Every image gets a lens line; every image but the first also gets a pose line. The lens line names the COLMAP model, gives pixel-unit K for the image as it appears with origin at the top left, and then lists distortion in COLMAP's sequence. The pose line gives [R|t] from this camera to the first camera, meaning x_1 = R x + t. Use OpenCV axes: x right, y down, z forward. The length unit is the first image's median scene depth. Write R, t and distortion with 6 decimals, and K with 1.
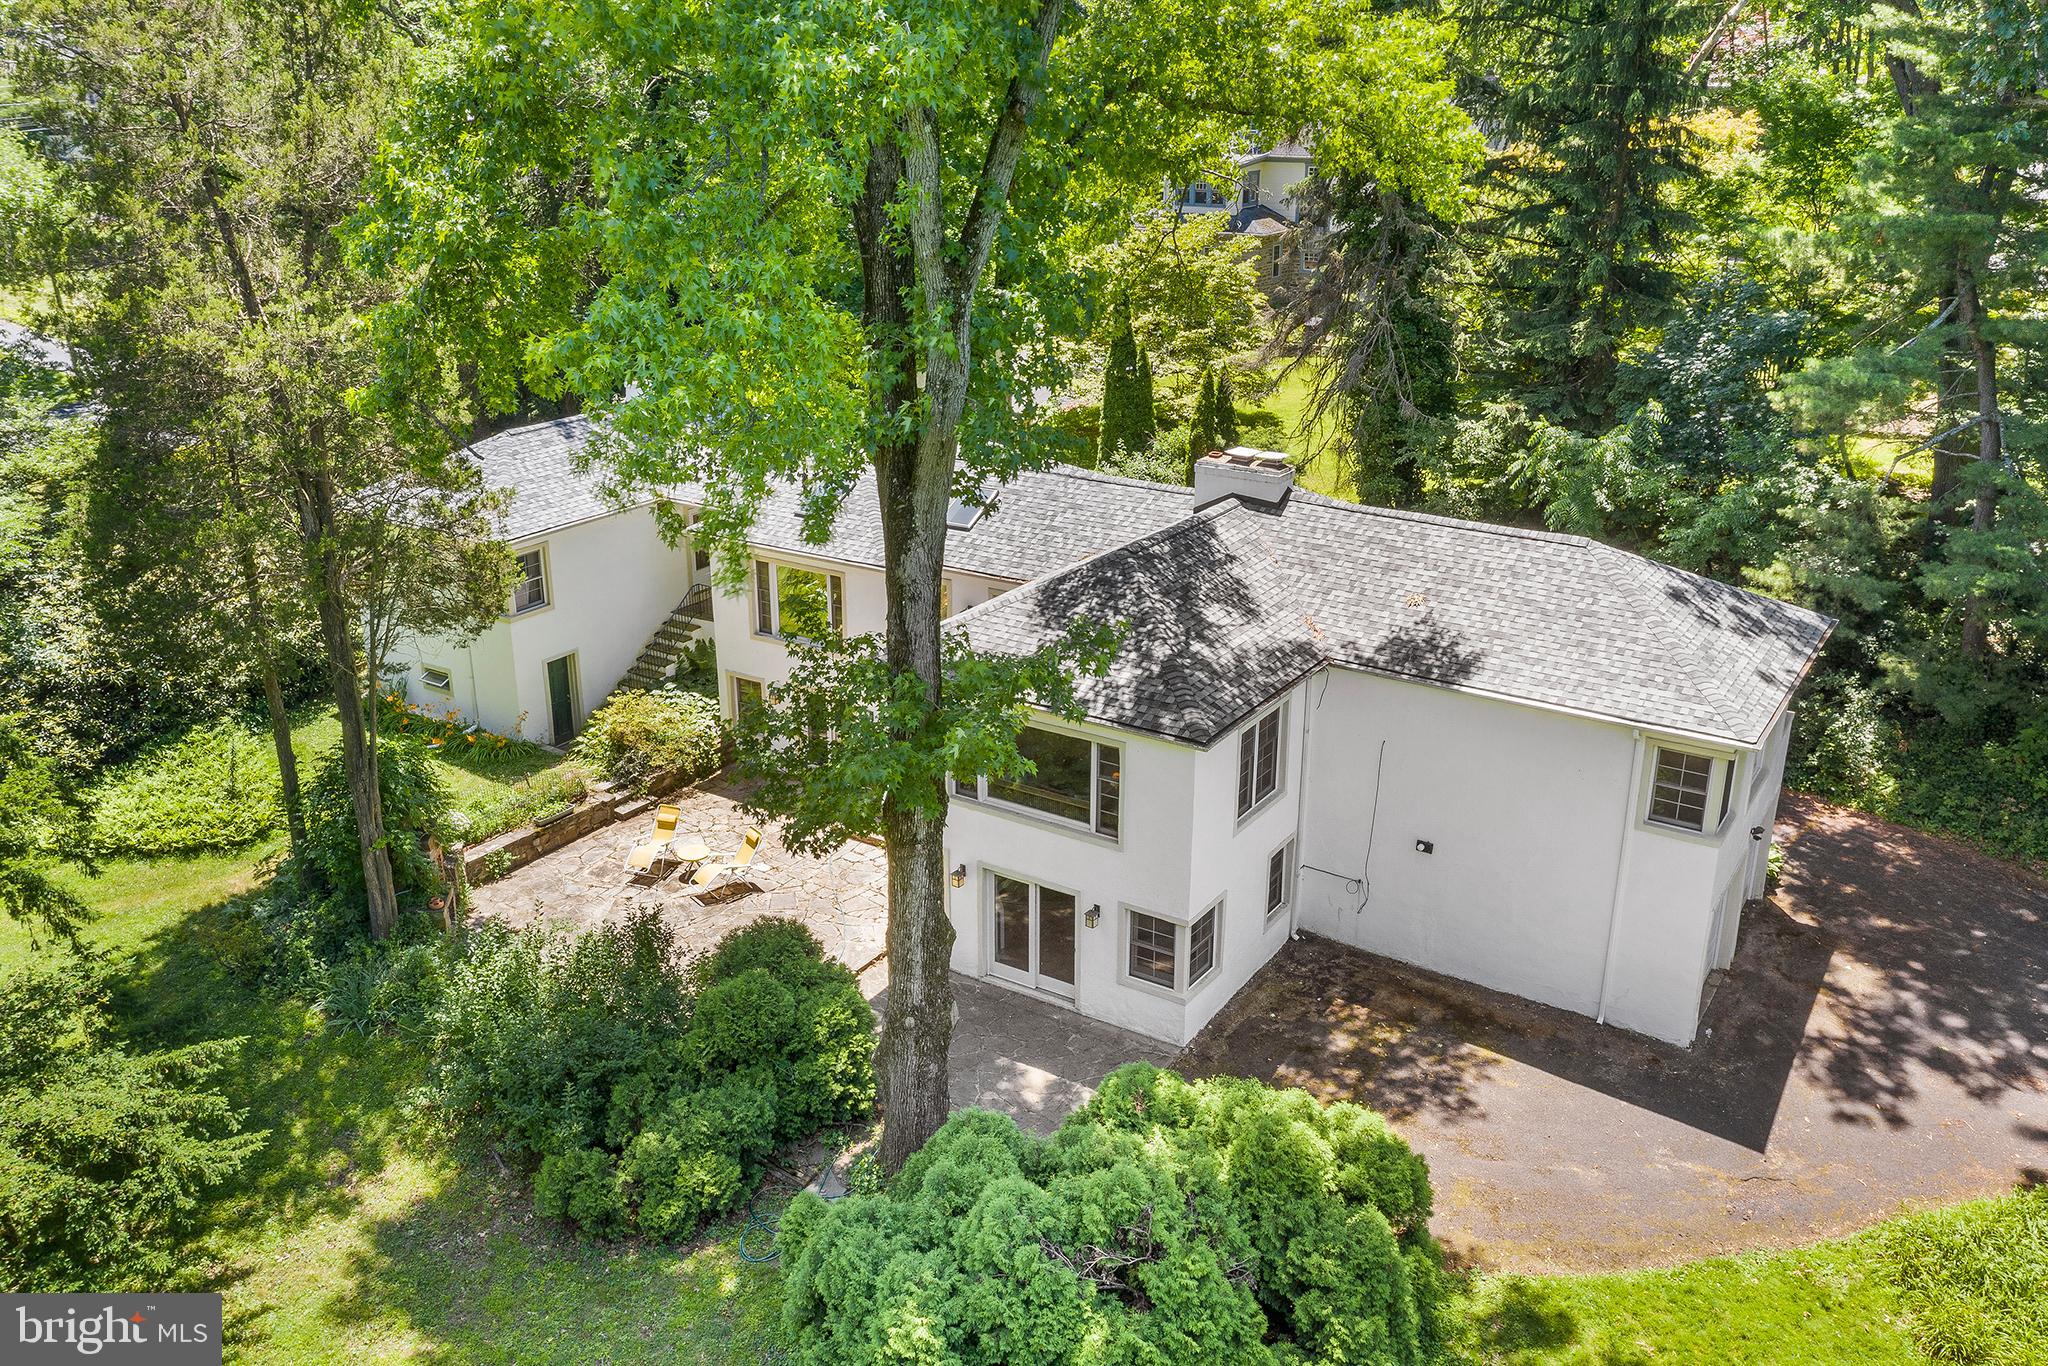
lens RADIAL K [[1685.8, 0, 1009.9], [0, 1685.8, 684.7], [0, 0, 1]] dist [0.000269, 0.000742]
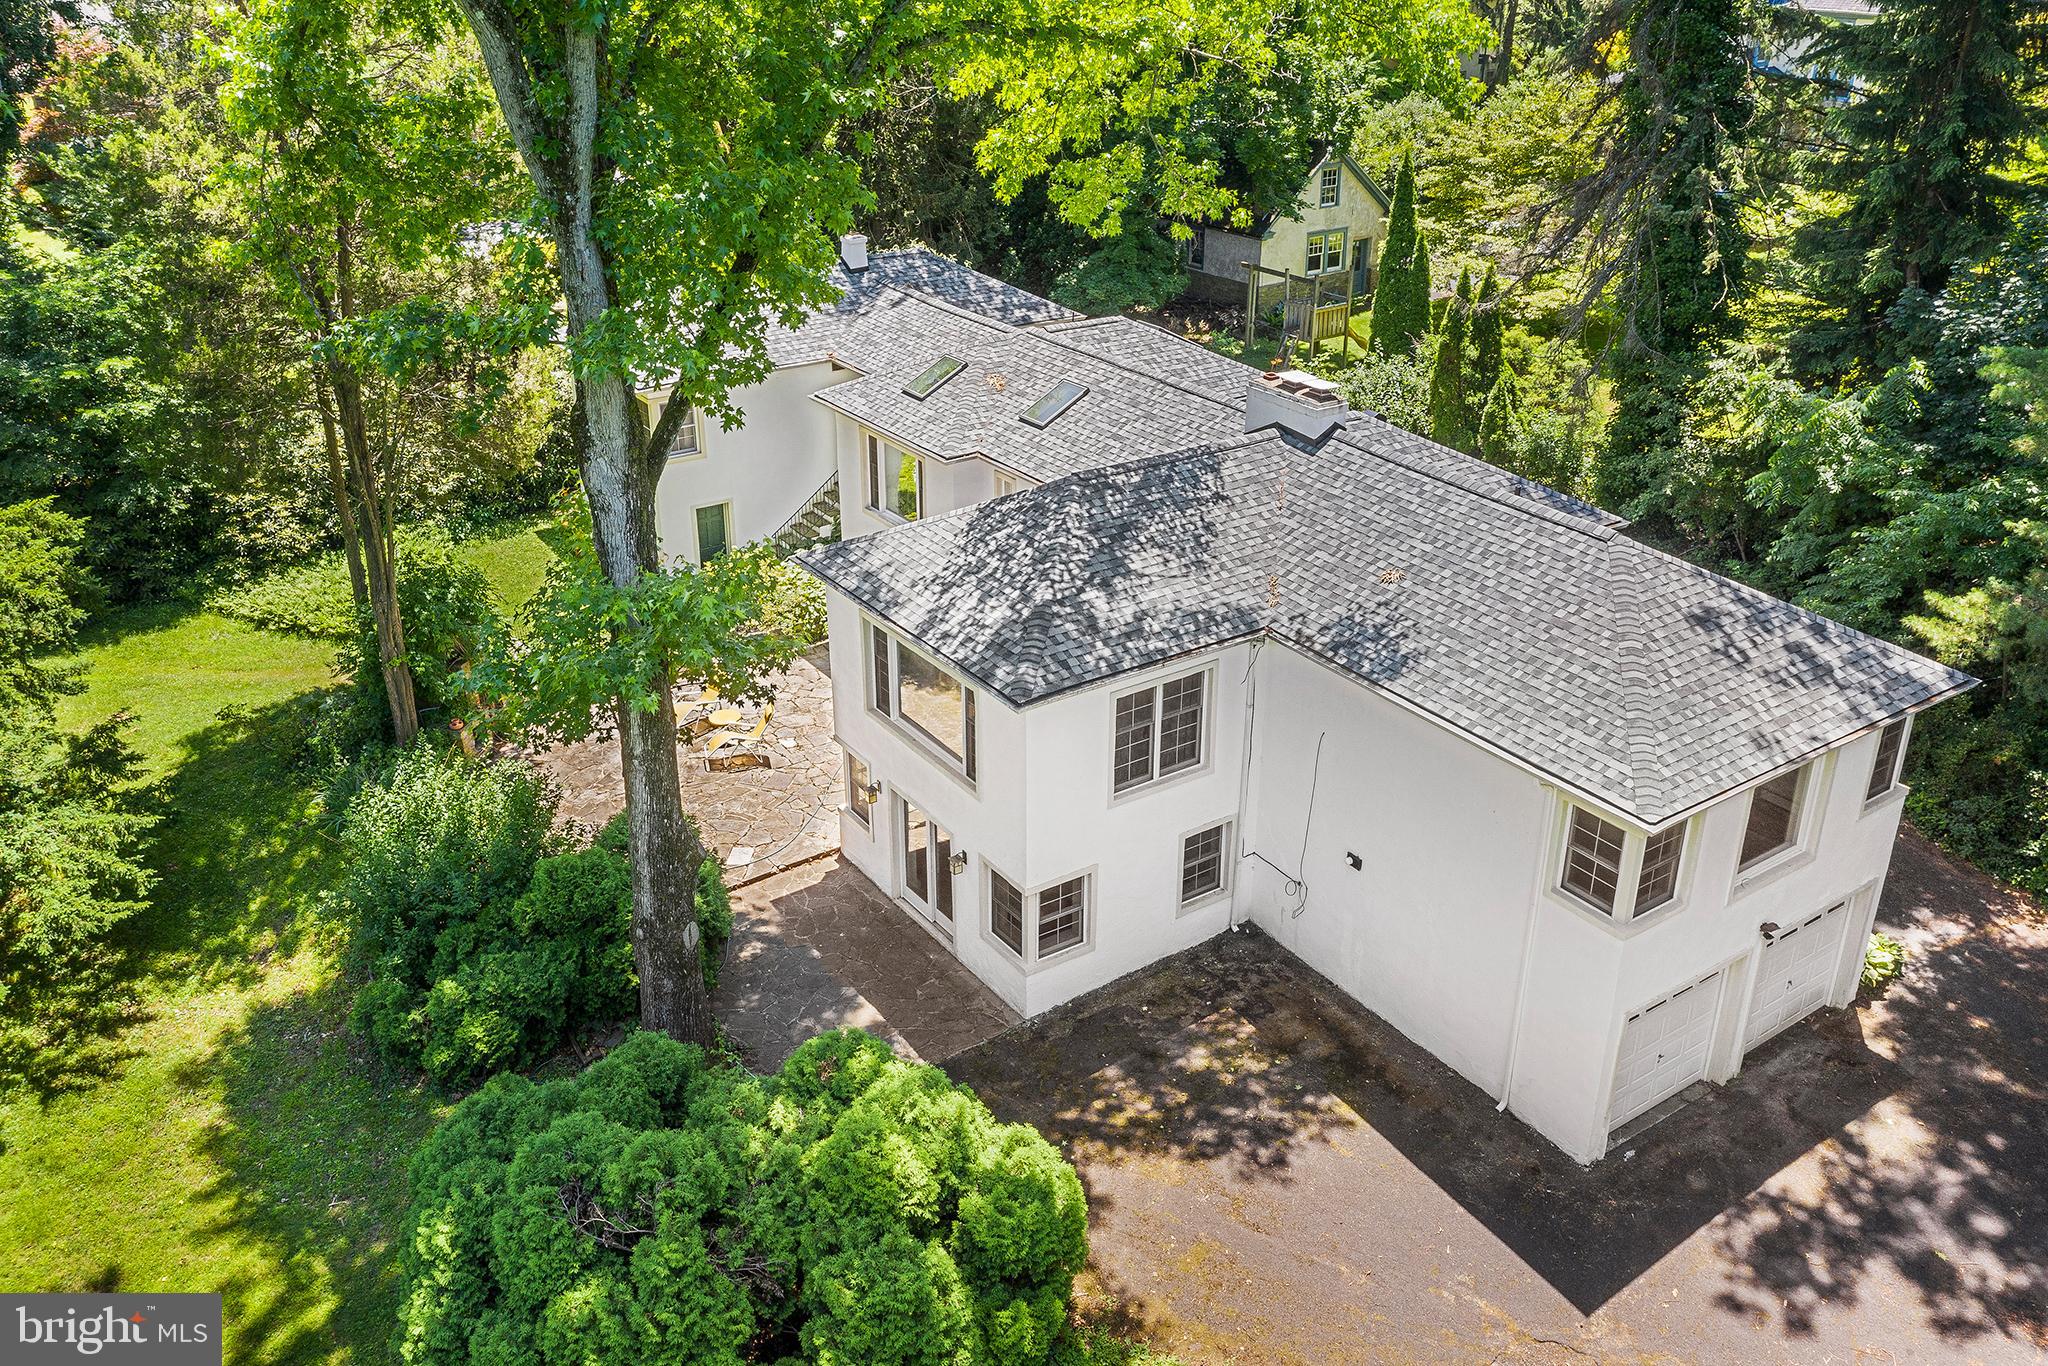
lens RADIAL K [[1685.8, 0, 1024.1], [0, 1685.8, 683.7], [0, 0, 1]] dist [0.000269, 0.000742]
pose [[0.920702, 0.166389, -0.353019, 0.391555], [-0.132999, 0.984185, 0.117005, -0.074112], [0.366905, -0.060775, 0.928271, 0.146591]]
